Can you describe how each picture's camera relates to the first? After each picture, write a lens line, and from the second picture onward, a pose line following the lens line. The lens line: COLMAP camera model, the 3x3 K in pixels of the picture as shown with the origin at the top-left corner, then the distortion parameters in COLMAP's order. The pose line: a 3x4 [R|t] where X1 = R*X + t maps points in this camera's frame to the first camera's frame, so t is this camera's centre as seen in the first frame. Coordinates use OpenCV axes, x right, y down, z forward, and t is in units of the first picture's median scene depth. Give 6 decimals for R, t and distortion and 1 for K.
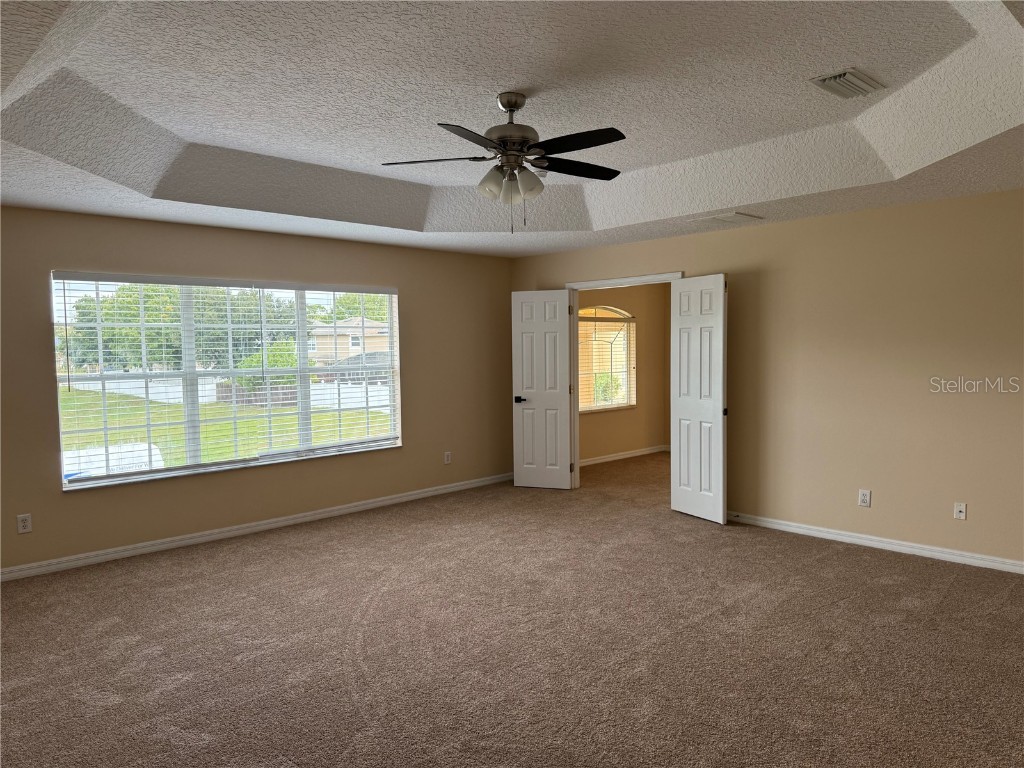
lens RADIAL K [[723.4, 0, 507.6], [0, 723.4, 384.8], [0, 0, 1]] dist [0.078545, -0.098458]
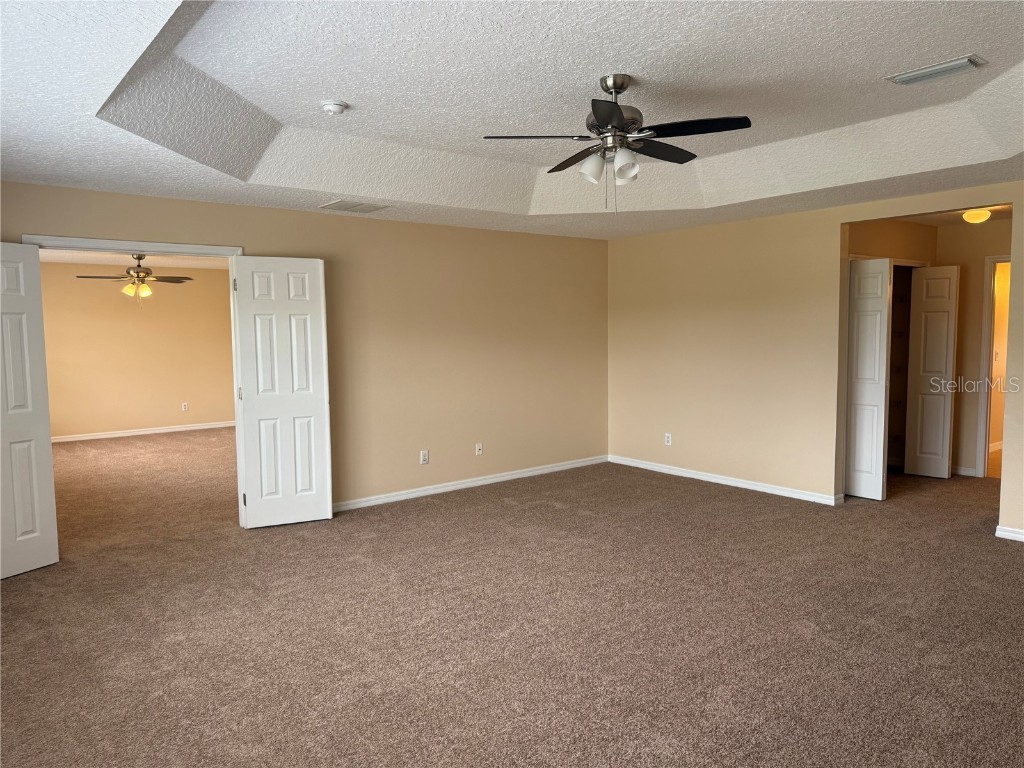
lens RADIAL K [[723.4, 0, 506.2], [0, 723.4, 385.5], [0, 0, 1]] dist [0.078545, -0.098458]
pose [[0.073608, -0.064361, 0.995208, -0.640858], [0.066530, 0.996009, 0.059492, -0.026985], [-0.995066, 0.061832, 0.077596, 0.682130]]
